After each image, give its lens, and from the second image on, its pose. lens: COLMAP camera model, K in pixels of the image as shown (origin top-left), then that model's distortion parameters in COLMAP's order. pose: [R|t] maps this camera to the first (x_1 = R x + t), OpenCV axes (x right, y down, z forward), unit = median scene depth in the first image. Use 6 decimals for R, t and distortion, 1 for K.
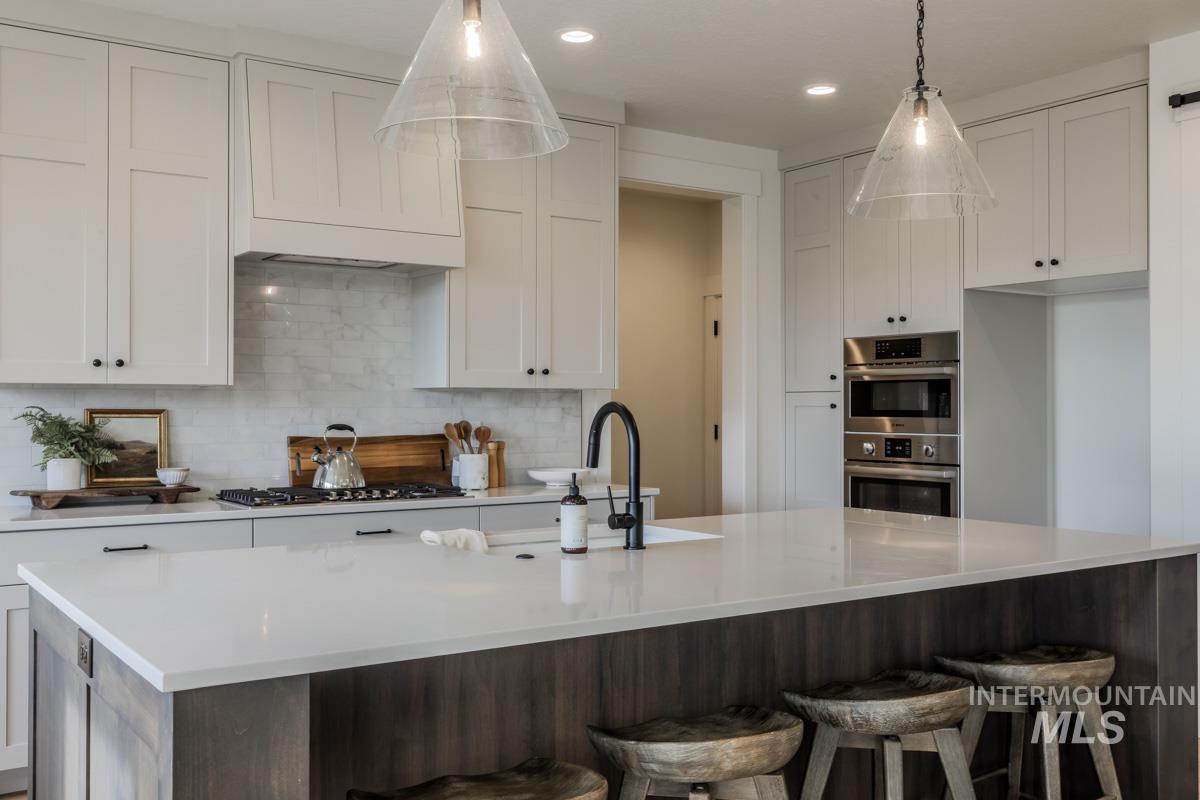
lens RADIAL K [[1092.8, 0, 597.0], [0, 1092.8, 406.9], [0, 0, 1]] dist [-0.019707, 0.000000]
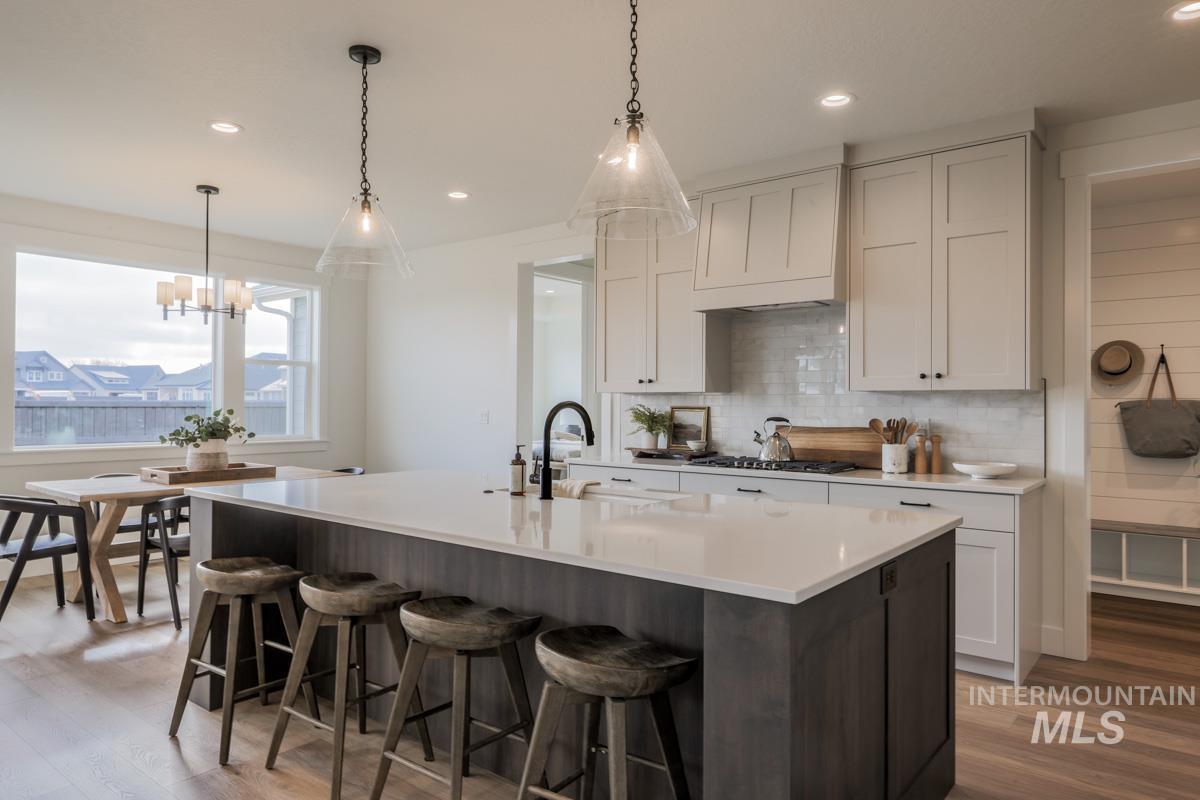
lens RADIAL K [[746.0, 0, 590.3], [0, 746.0, 401.4], [0, 0, 1]] dist [-0.009627, -0.002174]
pose [[0.301713, -0.001521, -0.953398, 0.596144], [-0.004953, 0.999983, -0.003163, -0.000950], [0.953386, 0.005676, 0.301700, 0.424417]]
